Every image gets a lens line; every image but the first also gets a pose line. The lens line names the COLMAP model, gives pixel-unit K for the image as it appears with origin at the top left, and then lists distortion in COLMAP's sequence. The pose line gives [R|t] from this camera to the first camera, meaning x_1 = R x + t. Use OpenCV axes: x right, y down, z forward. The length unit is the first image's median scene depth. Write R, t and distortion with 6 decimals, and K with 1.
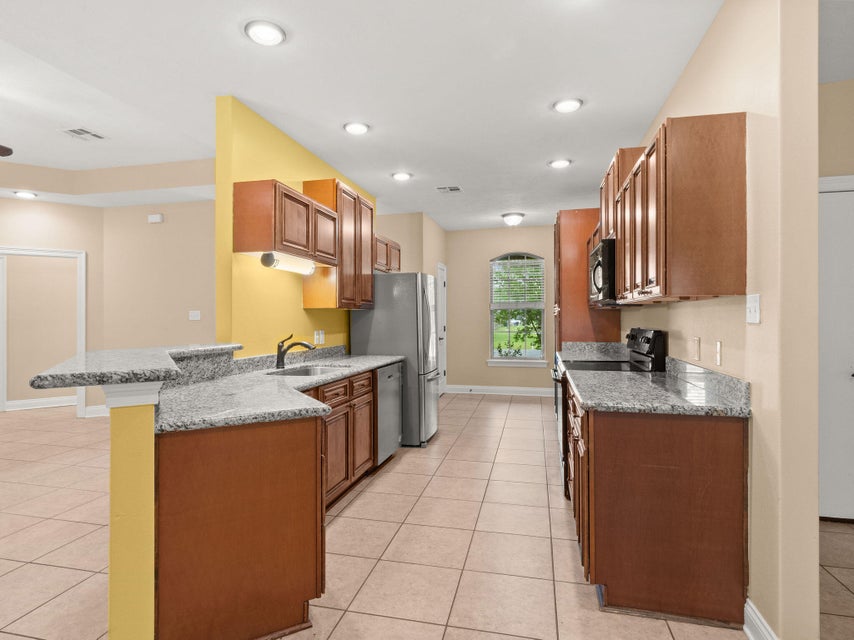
lens RADIAL K [[492.1, 0, 425.7], [0, 492.1, 315.8], [0, 0, 1]] dist [0.005778, 0.000915]
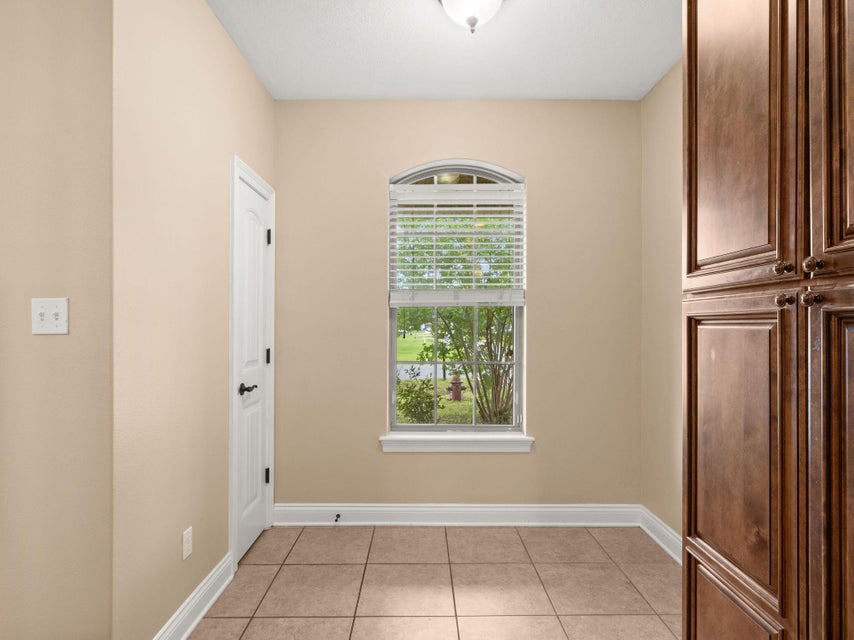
lens RADIAL K [[492.1, 0, 430.3], [0, 492.1, 320.5], [0, 0, 1]] dist [0.005778, 0.000915]
pose [[0.975557, 0.003107, 0.219724, 0.077147], [-0.000806, 0.999944, -0.010563, 0.002223], [-0.219745, 0.010128, 0.975505, 0.607577]]
